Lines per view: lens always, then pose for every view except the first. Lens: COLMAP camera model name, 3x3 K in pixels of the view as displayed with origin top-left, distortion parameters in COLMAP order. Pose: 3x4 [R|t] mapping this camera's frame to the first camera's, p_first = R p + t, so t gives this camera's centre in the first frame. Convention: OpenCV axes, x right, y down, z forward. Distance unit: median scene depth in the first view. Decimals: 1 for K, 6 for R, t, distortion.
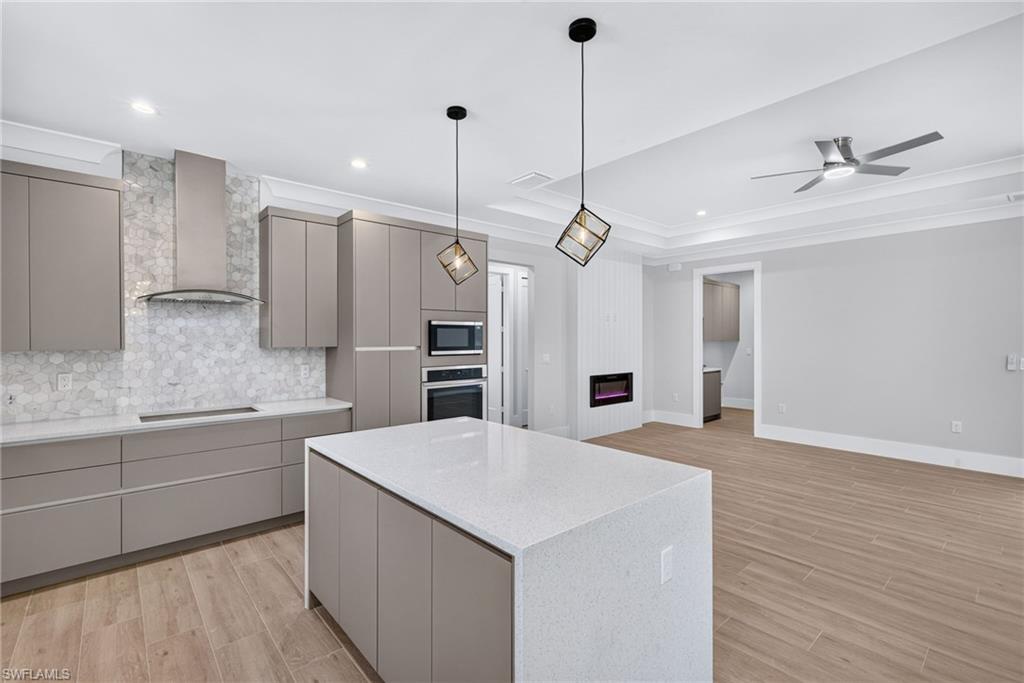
lens RADIAL K [[454.0, 0, 504.0], [0, 454.0, 342.9], [0, 0, 1]] dist [0.009174, 0.000325]
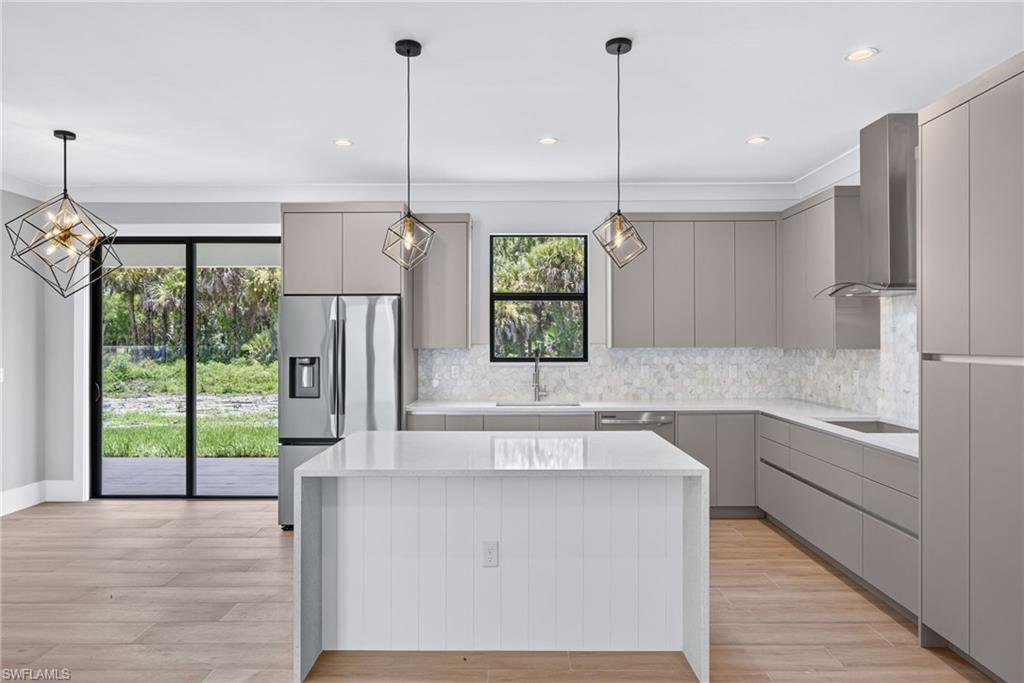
lens RADIAL K [[629.1, 0, 507.3], [0, 629.1, 338.0], [0, 0, 1]] dist [-0.002258, 0.005428]
pose [[-0.663296, 0.000194, -0.748357, 0.566402], [-0.008789, 0.999929, 0.008049, -0.010617], [0.748305, 0.011916, -0.663248, 1.078127]]
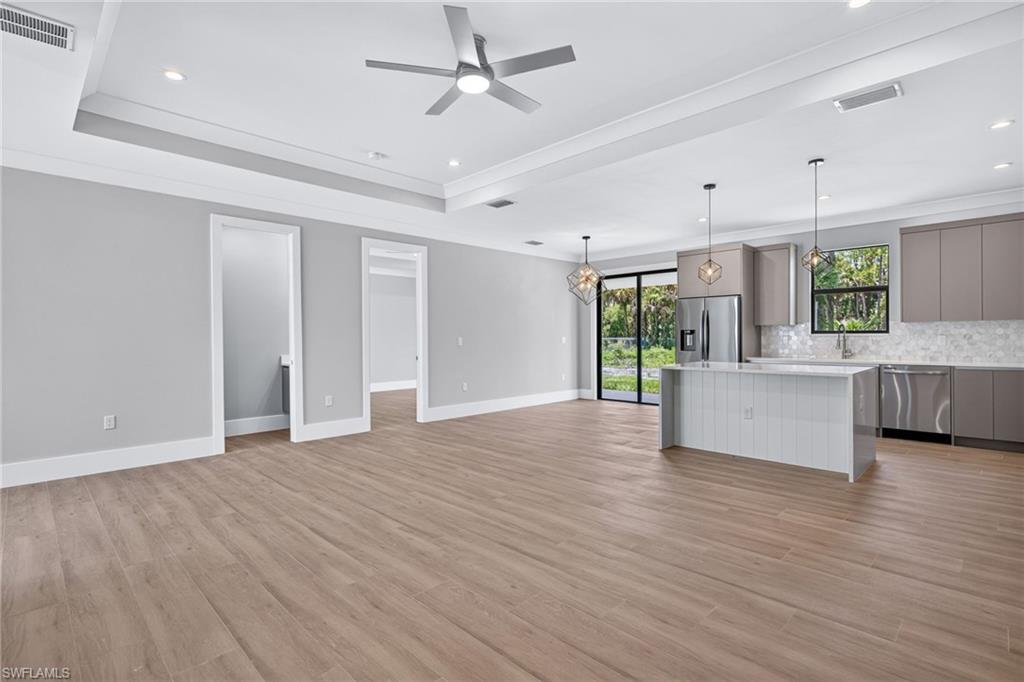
lens RADIAL K [[484.7, 0, 510.0], [0, 484.7, 338.8], [0, 0, 1]] dist [0.003006, 0.001595]
pose [[-0.997571, 0.007588, -0.069241, 0.714209], [0.006297, 0.999803, 0.018839, 0.033664], [0.069370, 0.018357, -0.997422, 1.755805]]
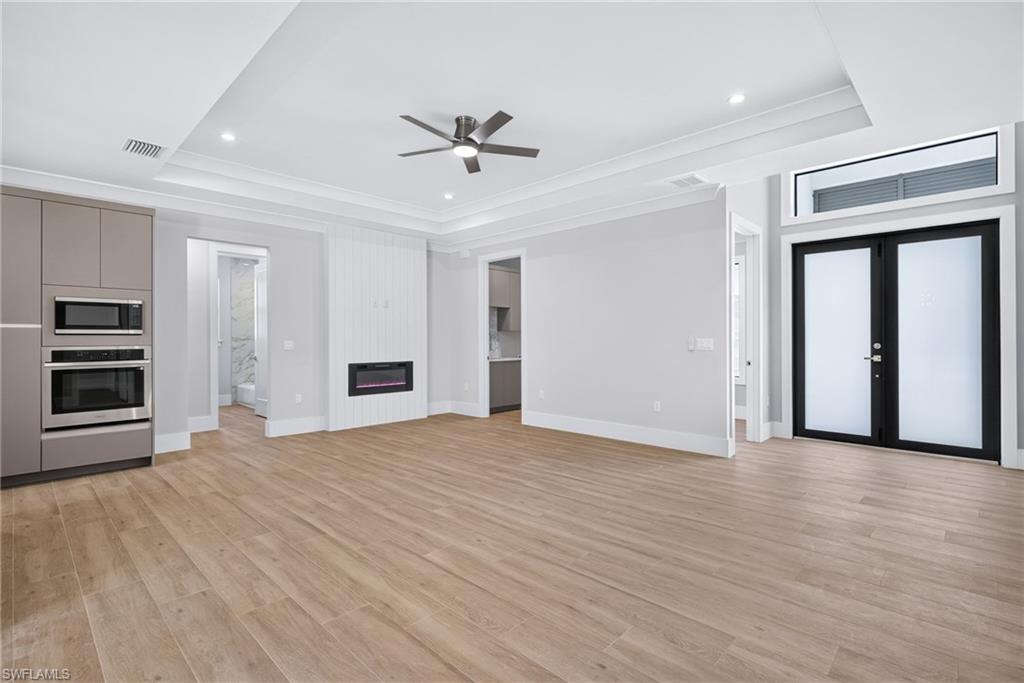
lens RADIAL K [[484.7, 0, 506.8], [0, 484.7, 336.2], [0, 0, 1]] dist [0.003006, 0.001595]
pose [[0.996681, -0.002465, 0.081364, 0.718581], [0.003942, 0.999830, -0.018000, 0.057009], [-0.081306, 0.018261, 0.996522, -0.074112]]
